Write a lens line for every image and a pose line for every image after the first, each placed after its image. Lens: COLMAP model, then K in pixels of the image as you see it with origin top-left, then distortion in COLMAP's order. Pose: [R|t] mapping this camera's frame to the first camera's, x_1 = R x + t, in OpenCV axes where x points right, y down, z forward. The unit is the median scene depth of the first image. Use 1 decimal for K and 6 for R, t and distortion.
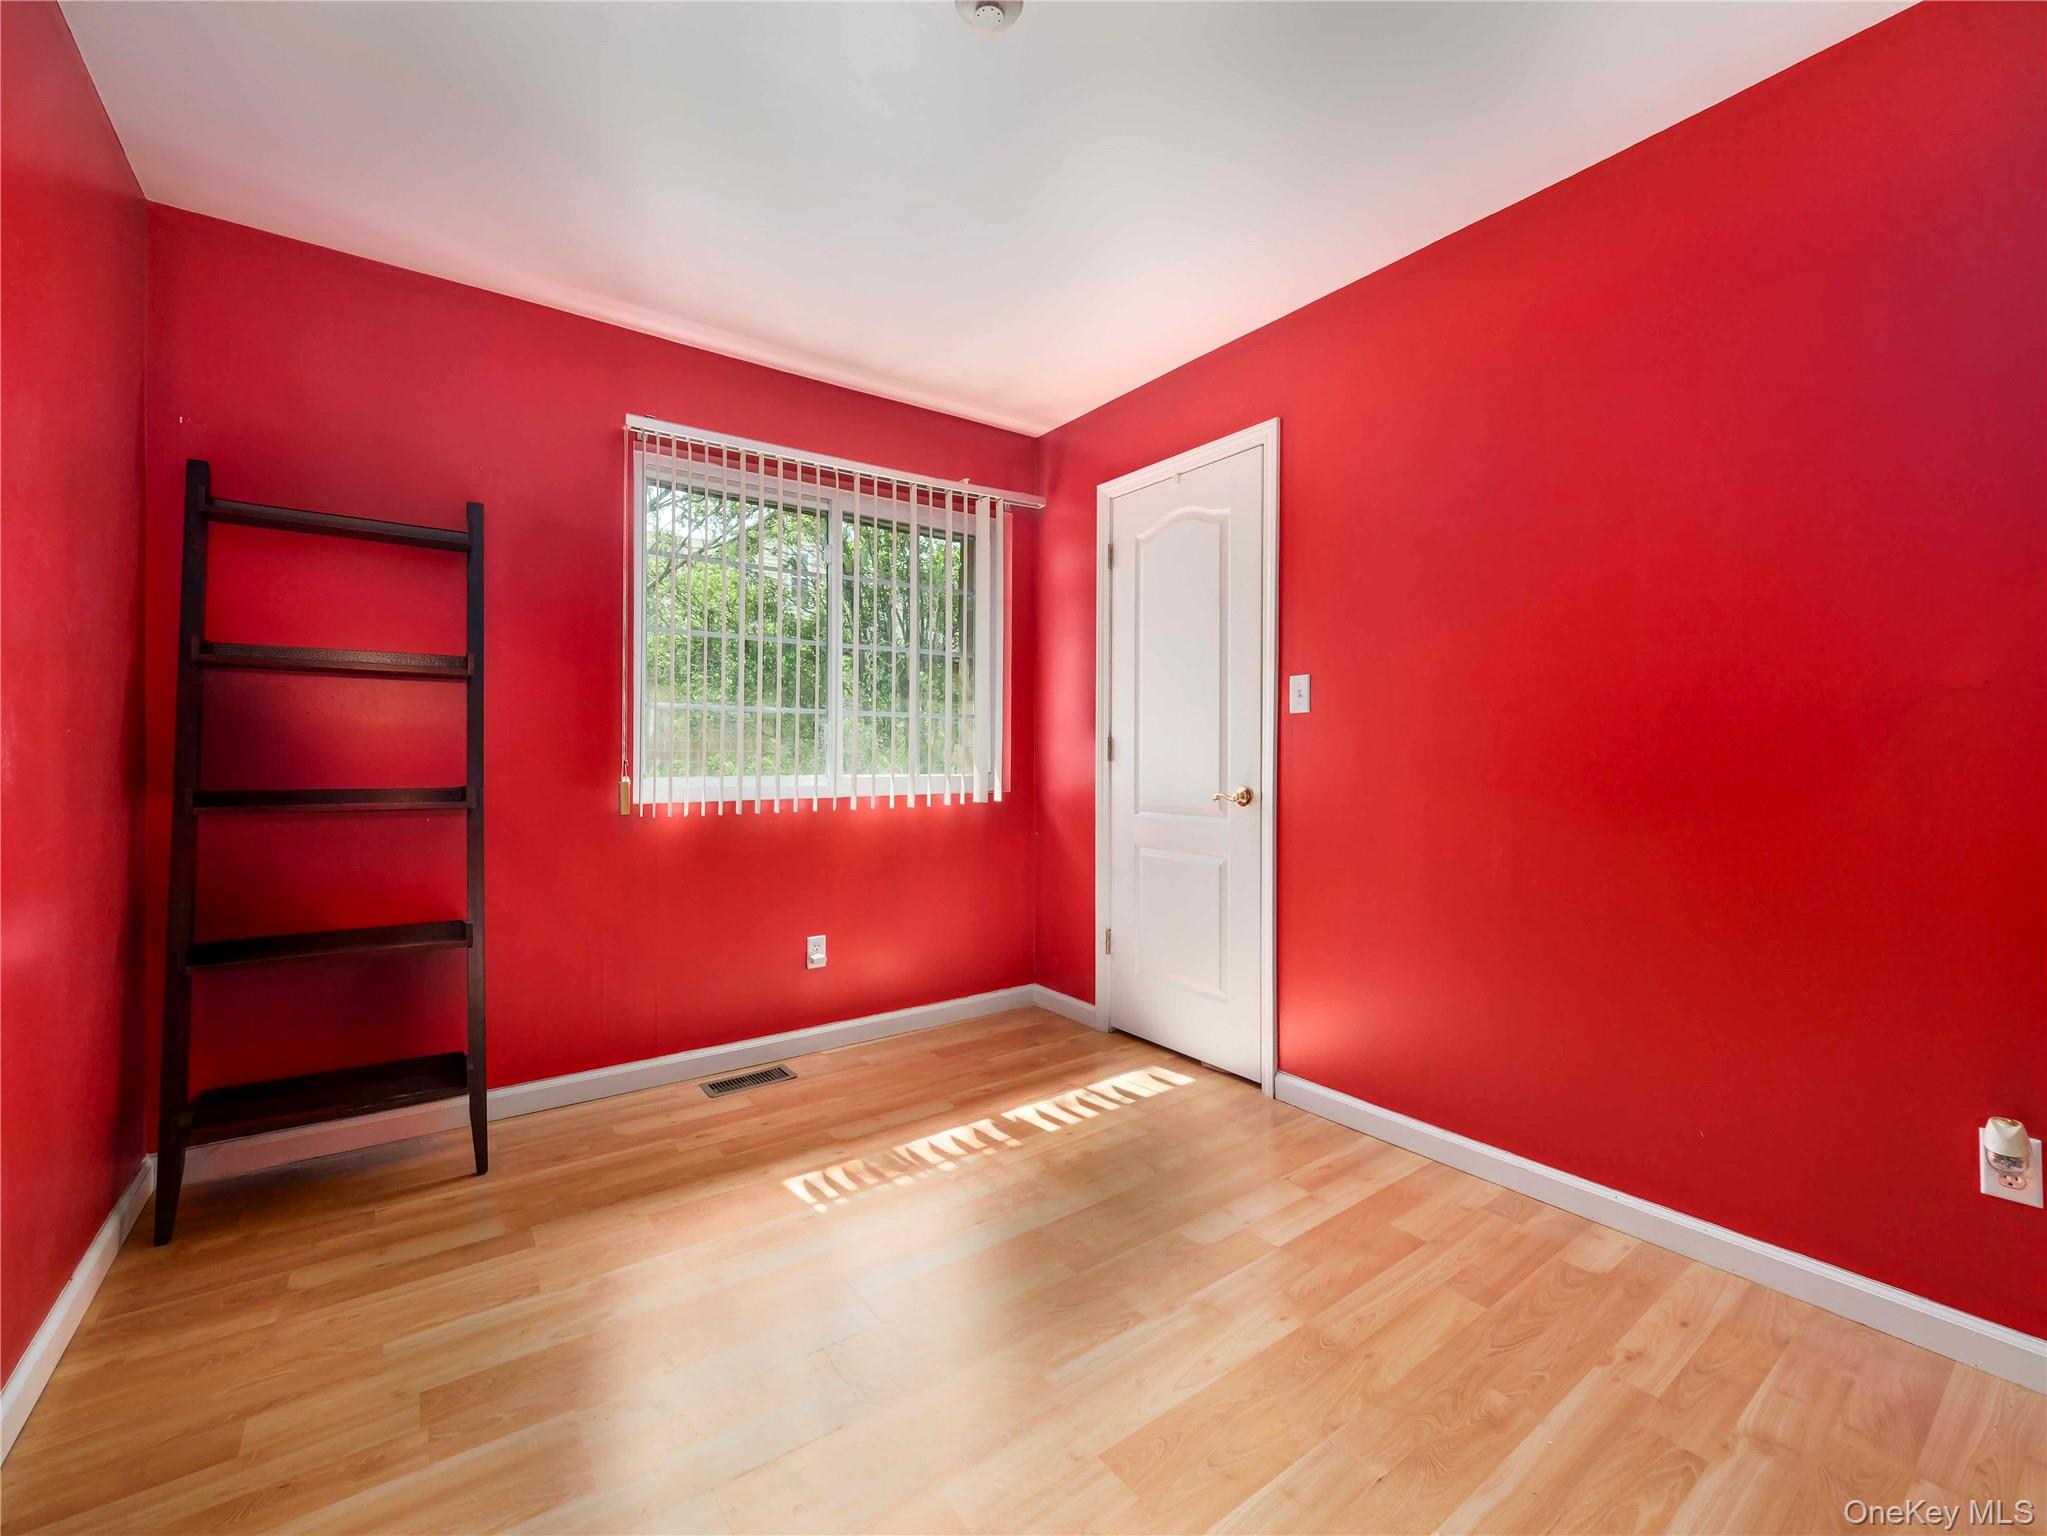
lens RADIAL K [[855.9, 0, 1023.9], [0, 855.9, 771.1], [0, 0, 1]] dist [-0.000845, -0.000034]
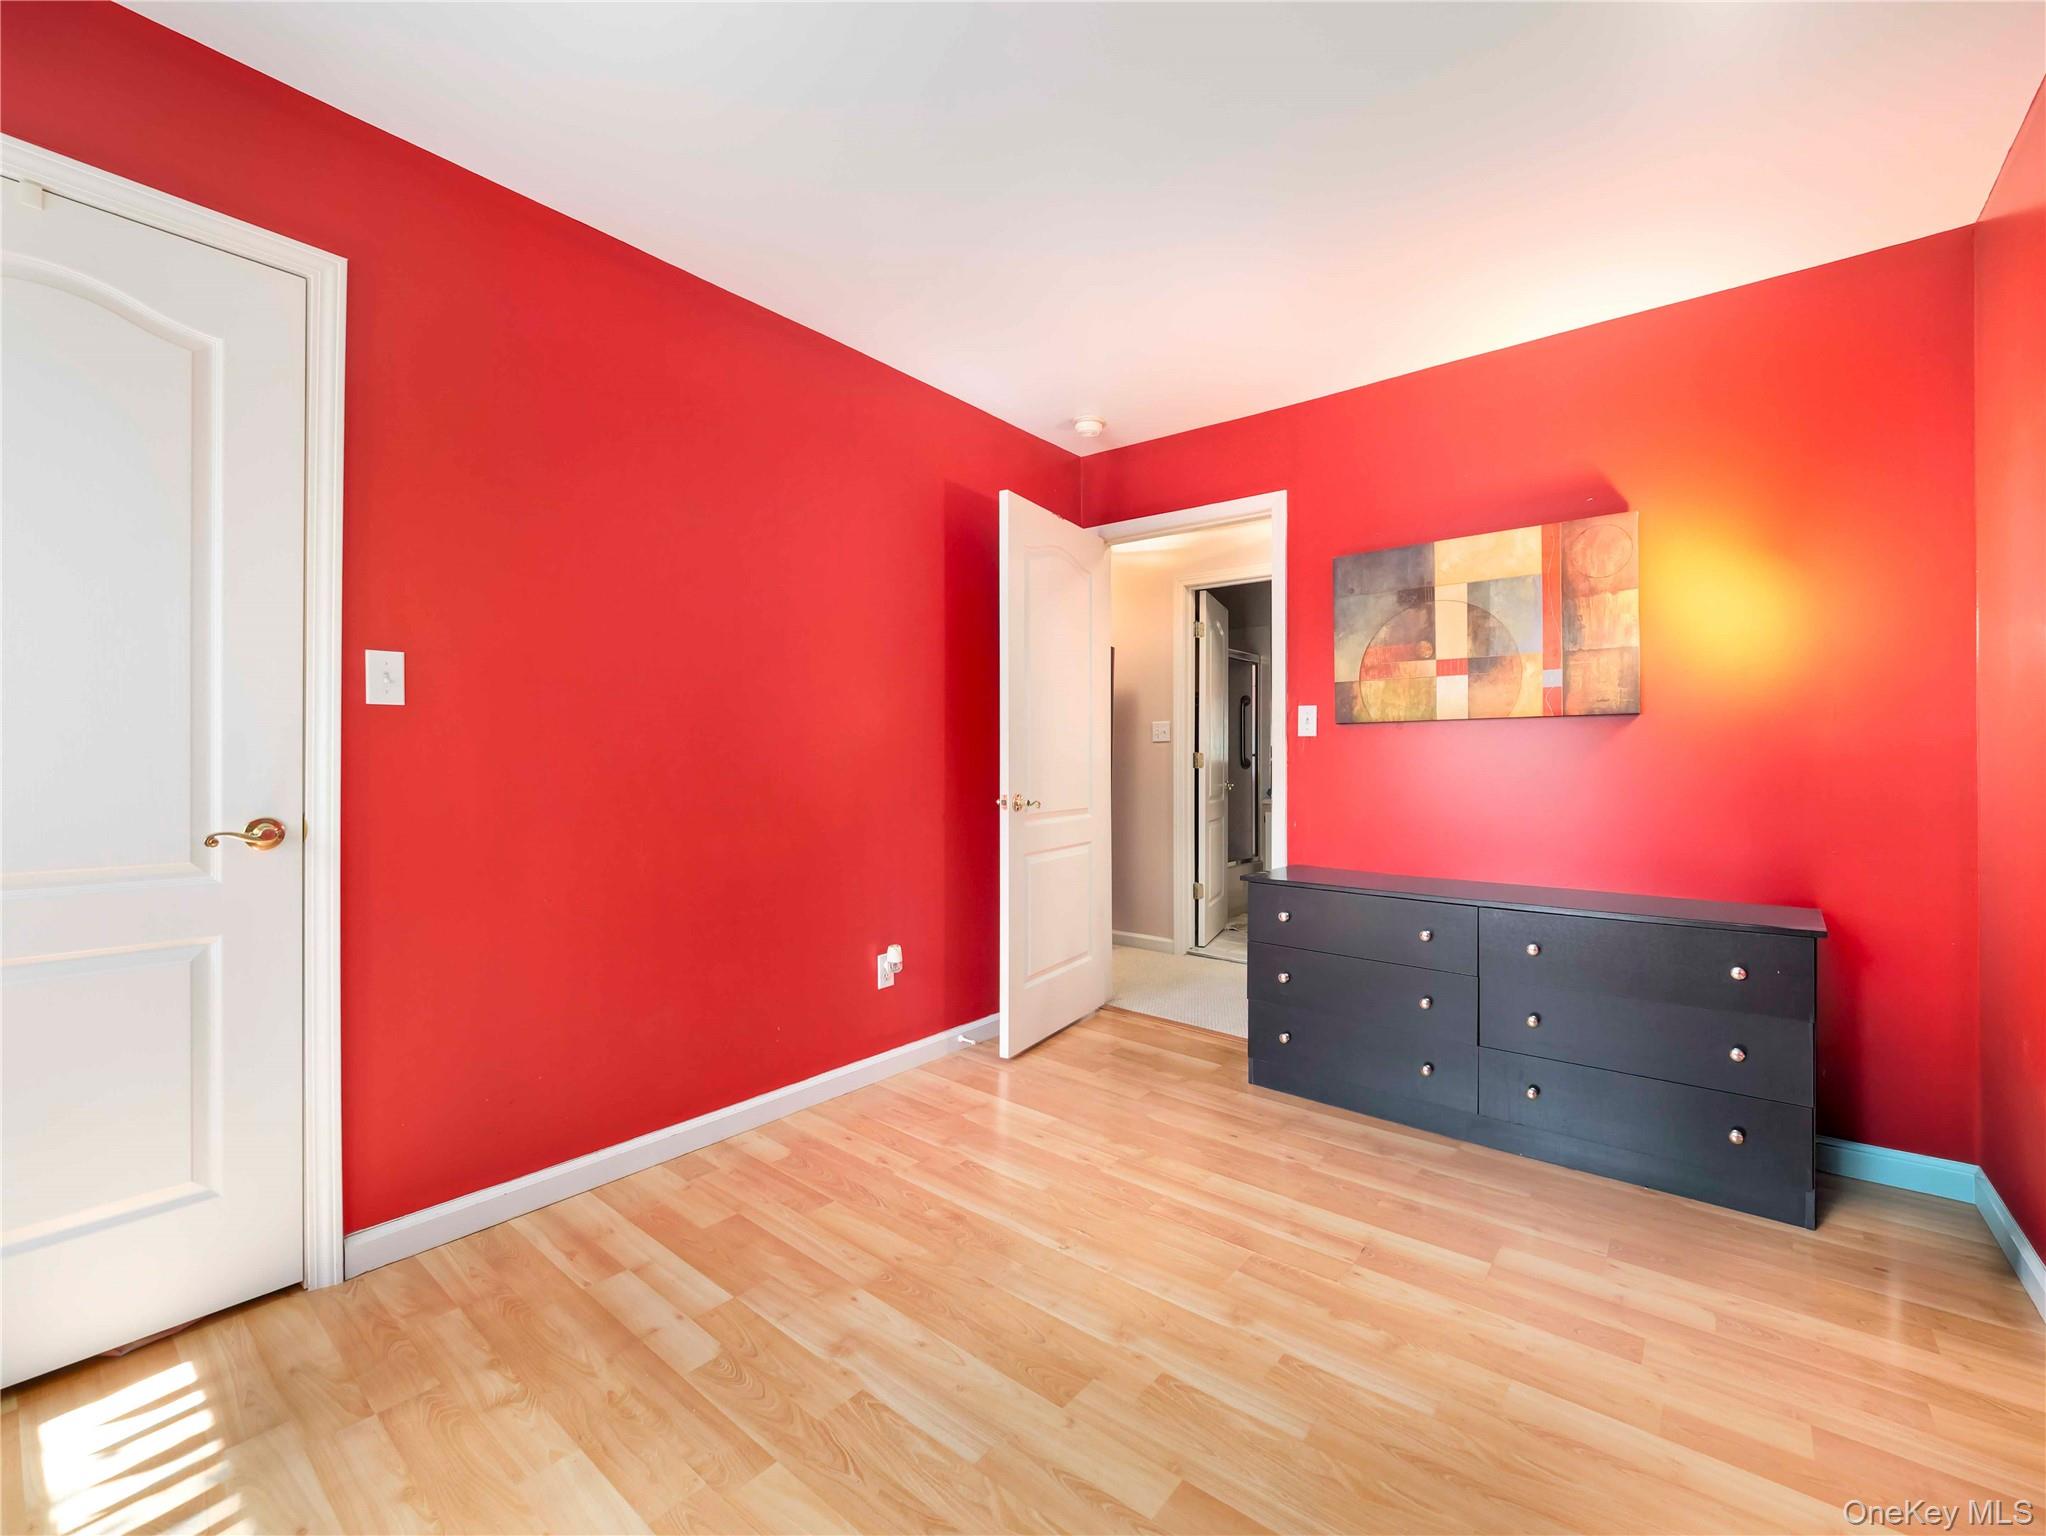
lens RADIAL K [[869.6, 0, 1022.0], [0, 869.6, 755.0], [0, 0, 1]] dist [-0.003720, 0.000569]
pose [[-0.243858, 0.006611, 0.969789, -0.625290], [0.014476, 0.999890, -0.003176, -0.019831], [-0.969703, 0.013264, -0.243927, 0.830720]]
